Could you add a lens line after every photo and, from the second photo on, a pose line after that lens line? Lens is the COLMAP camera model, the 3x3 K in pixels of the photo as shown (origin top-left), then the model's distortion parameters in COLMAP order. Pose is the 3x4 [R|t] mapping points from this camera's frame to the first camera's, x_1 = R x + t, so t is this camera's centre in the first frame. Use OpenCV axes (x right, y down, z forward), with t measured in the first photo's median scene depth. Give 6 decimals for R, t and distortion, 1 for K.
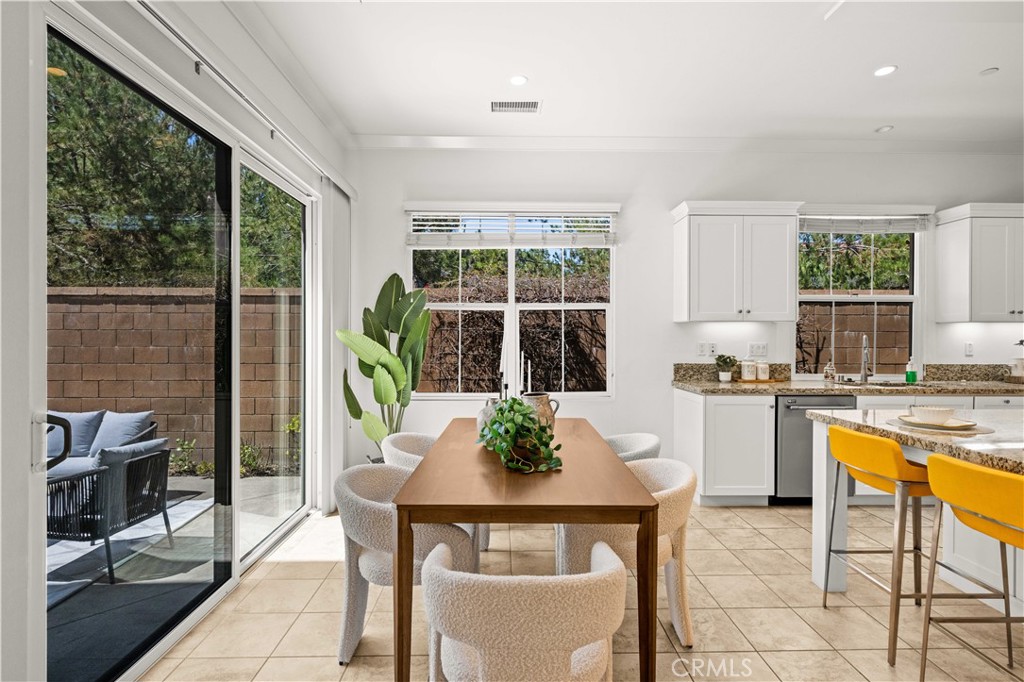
lens RADIAL K [[506.7, 0, 512.0], [0, 506.7, 341.0], [0, 0, 1]] dist [0.000617, -0.000644]
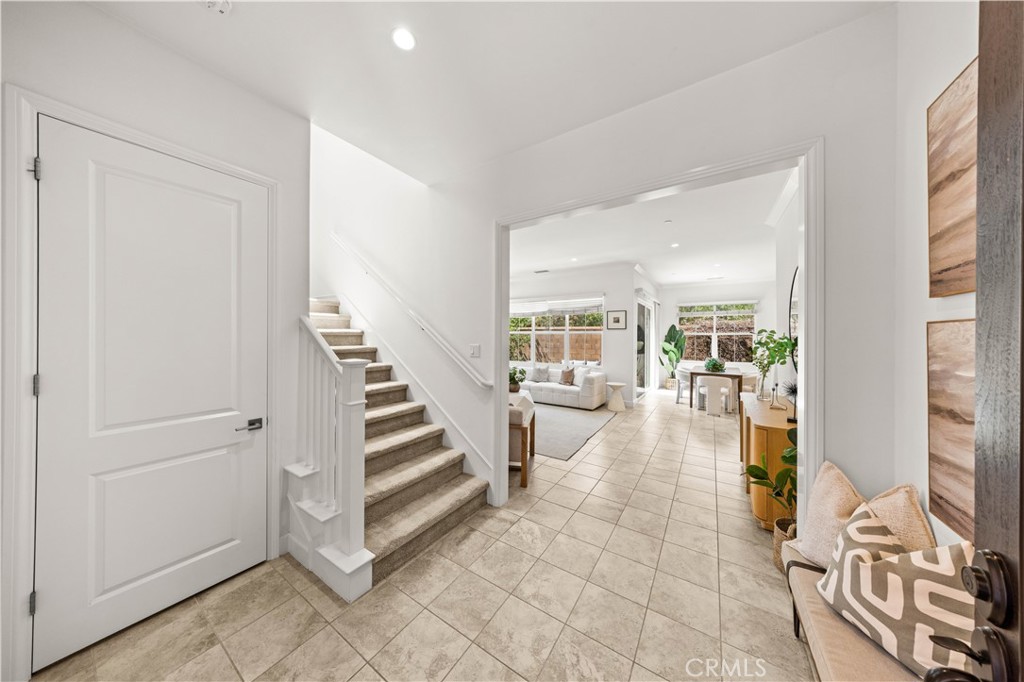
lens RADIAL K [[299.2, 0, 512.0], [0, 299.2, 341.0], [0, 0, 1]] dist [0.000282, 0.000006]
pose [[0.821230, -0.000247, -0.570597, 0.025982], [0.000808, 0.999999, 0.000730, -0.026761], [0.570597, -0.001061, 0.821230, -1.287629]]
